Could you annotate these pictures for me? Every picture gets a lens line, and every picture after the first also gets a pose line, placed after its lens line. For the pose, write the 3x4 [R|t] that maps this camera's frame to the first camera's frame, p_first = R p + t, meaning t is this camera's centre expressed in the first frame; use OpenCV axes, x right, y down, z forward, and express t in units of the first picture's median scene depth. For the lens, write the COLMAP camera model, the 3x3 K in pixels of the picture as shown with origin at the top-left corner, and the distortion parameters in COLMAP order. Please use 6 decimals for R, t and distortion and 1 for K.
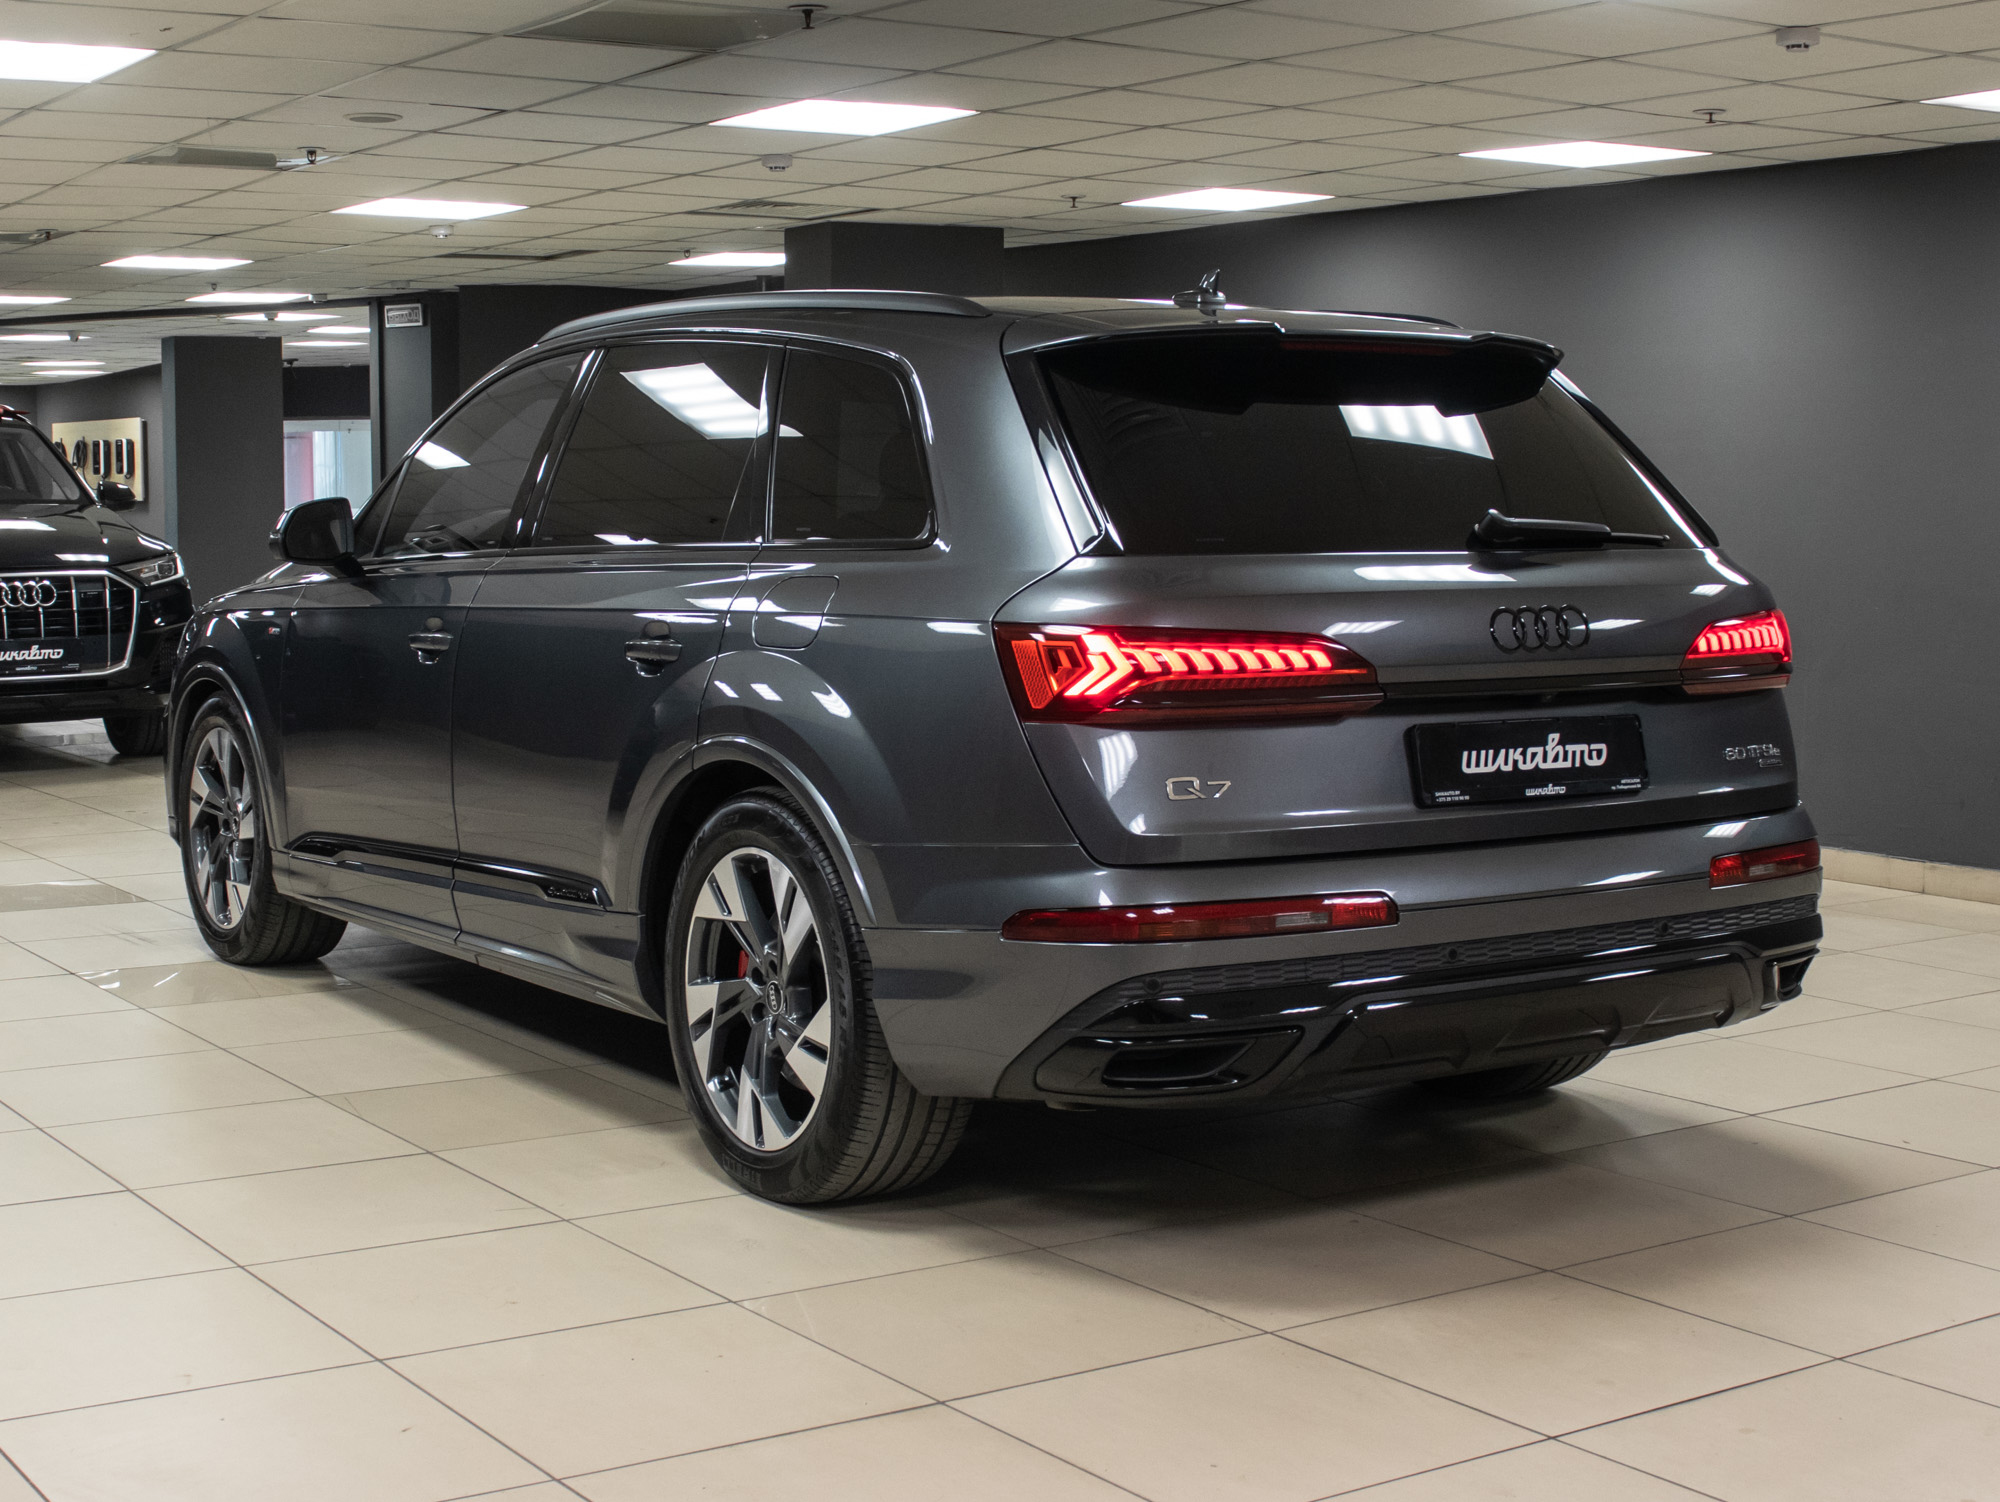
lens RADIAL K [[3058.9, 0, 994.6], [0, 3058.9, 770.3], [0, 0, 1]] dist [-0.165875, 0.000000]
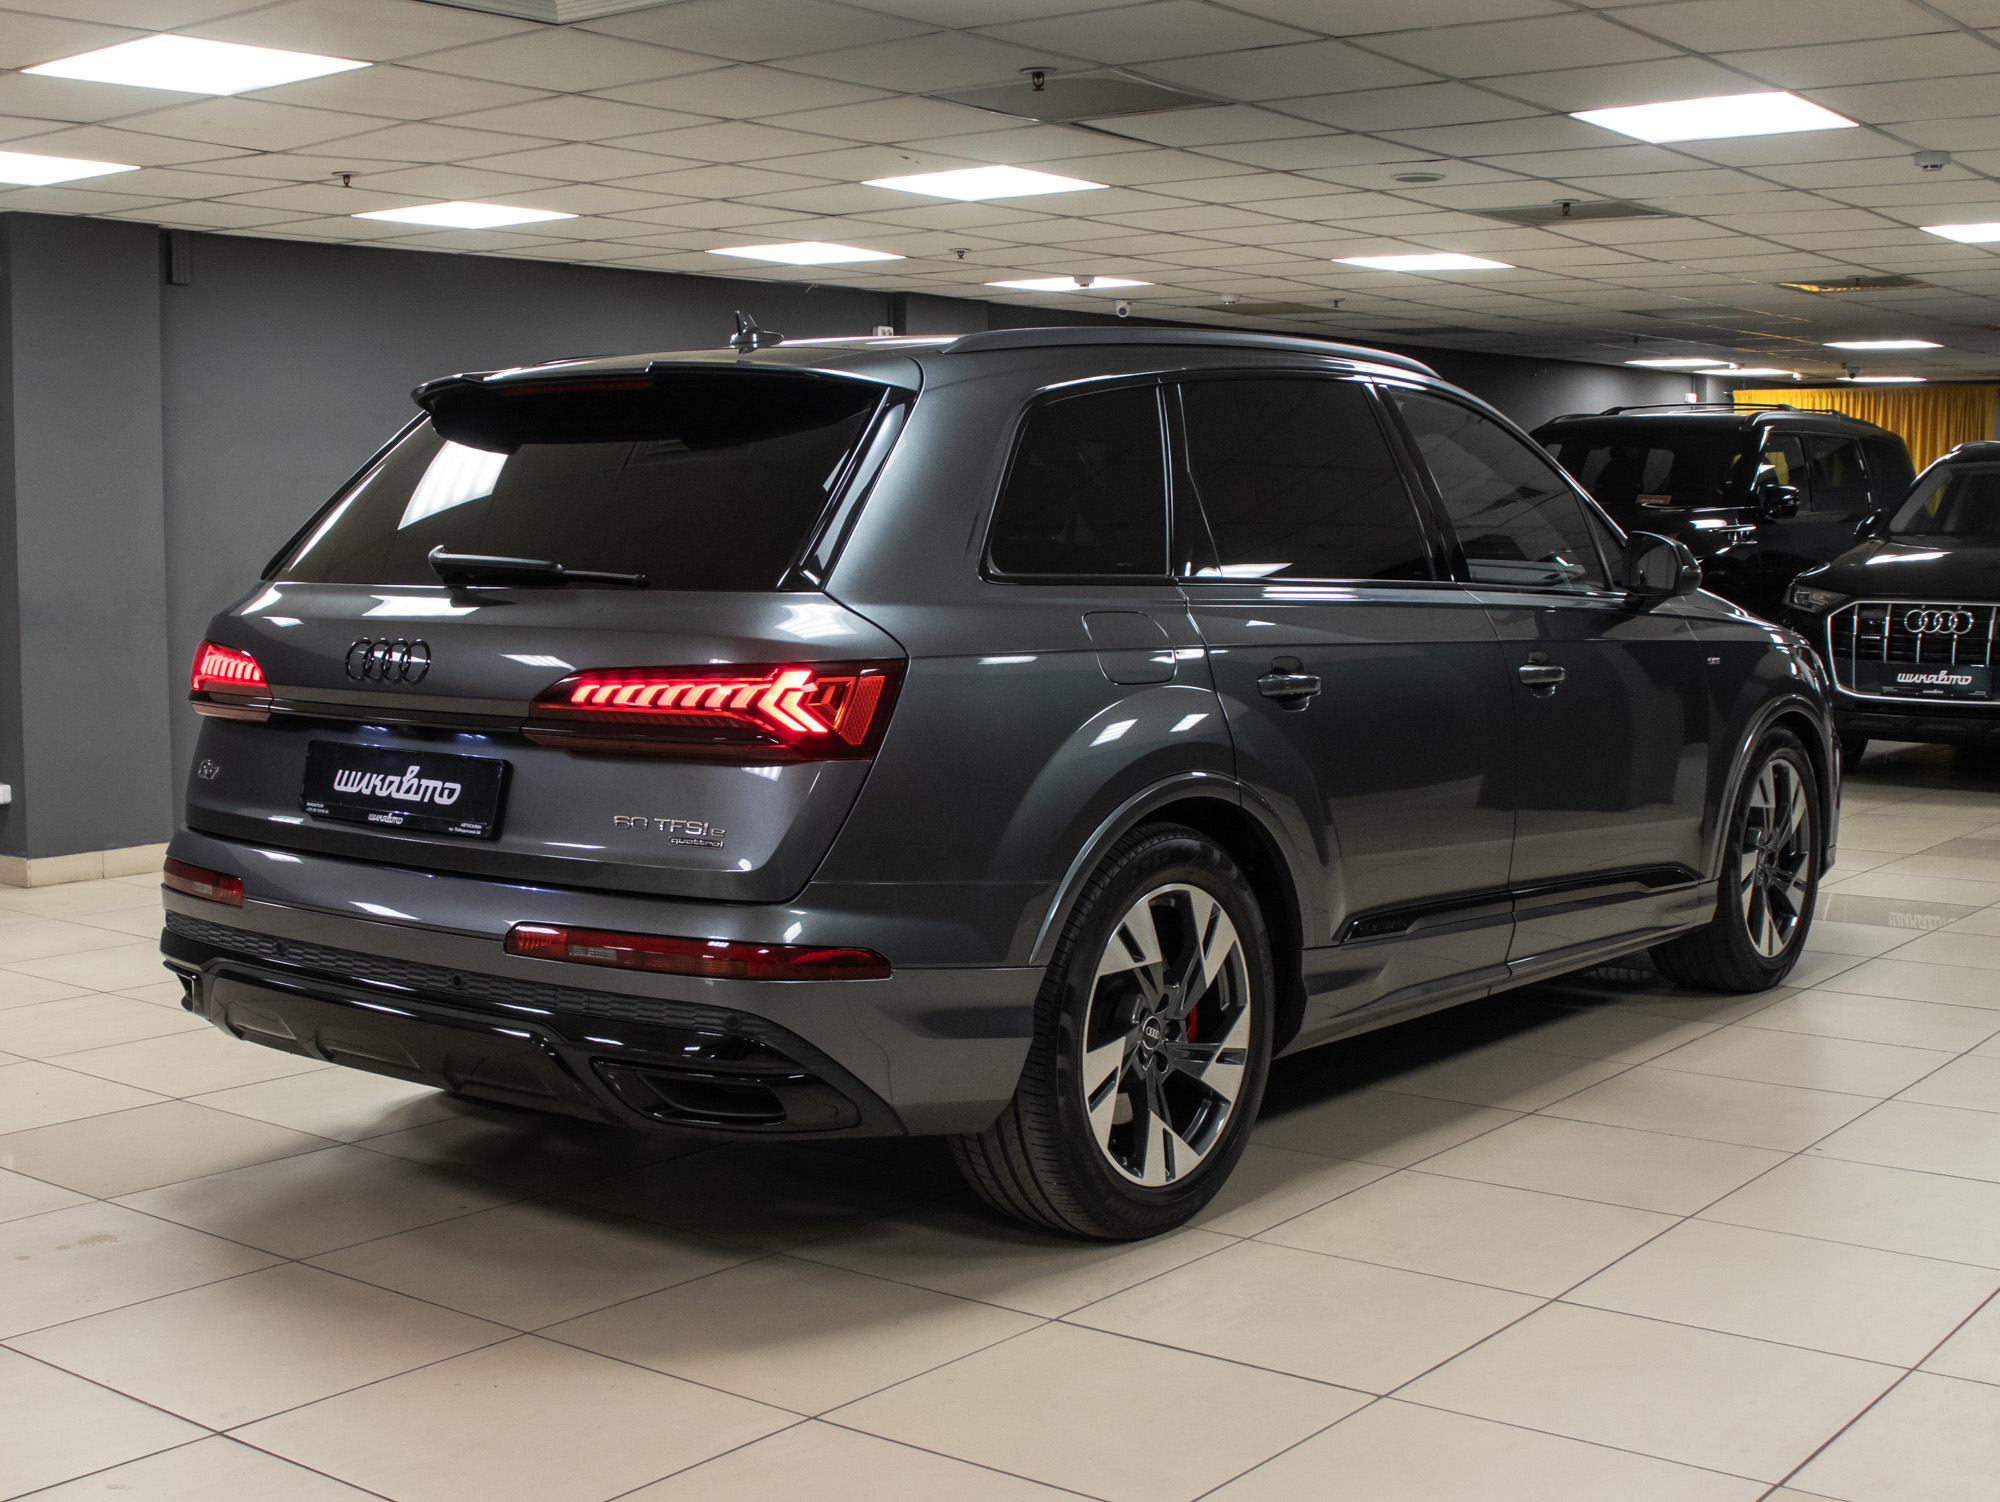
lens RADIAL K [[2597.1, 0, 997.9], [0, 2597.1, 735.9], [0, 0, 1]] dist [-0.212610, 0.000000]
pose [[0.306568, 0.082218, -0.948291, 1.068601], [-0.092985, 0.994084, 0.056127, -0.089427], [0.947296, 0.070970, 0.312400, 0.921899]]
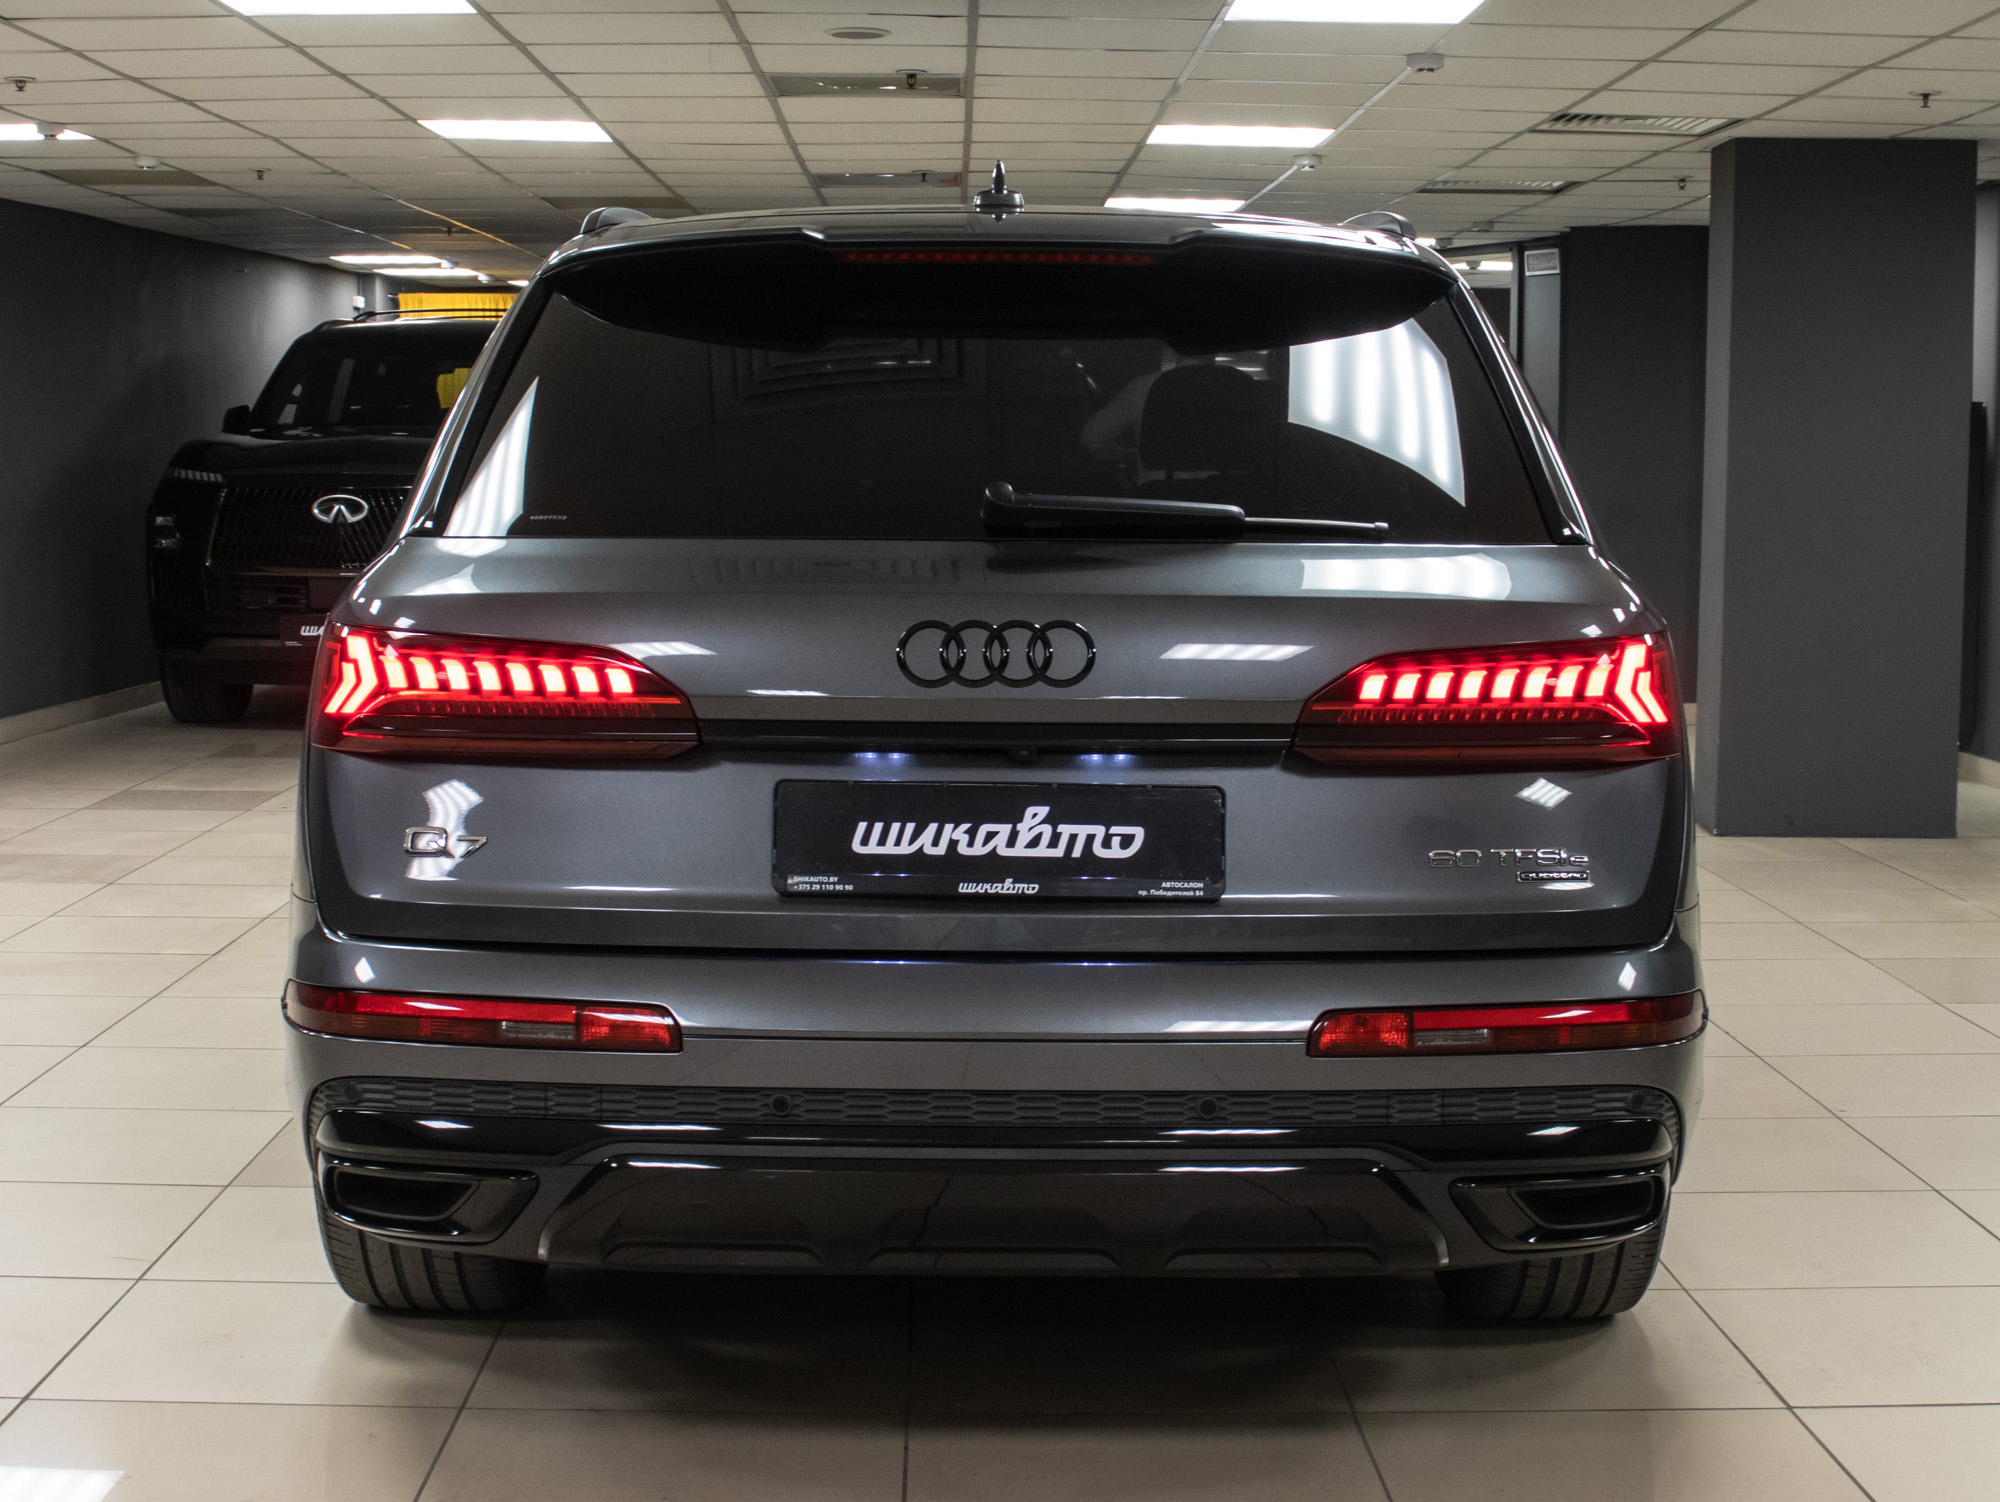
lens RADIAL K [[3058.9, 0, 997.2], [0, 3058.9, 745.7], [0, 0, 1]] dist [-0.165875, 0.000000]
pose [[0.844623, 0.059427, -0.532053, 0.549339], [-0.061597, 0.998007, 0.013688, -0.035109], [0.531807, 0.021212, 0.846600, 0.408391]]
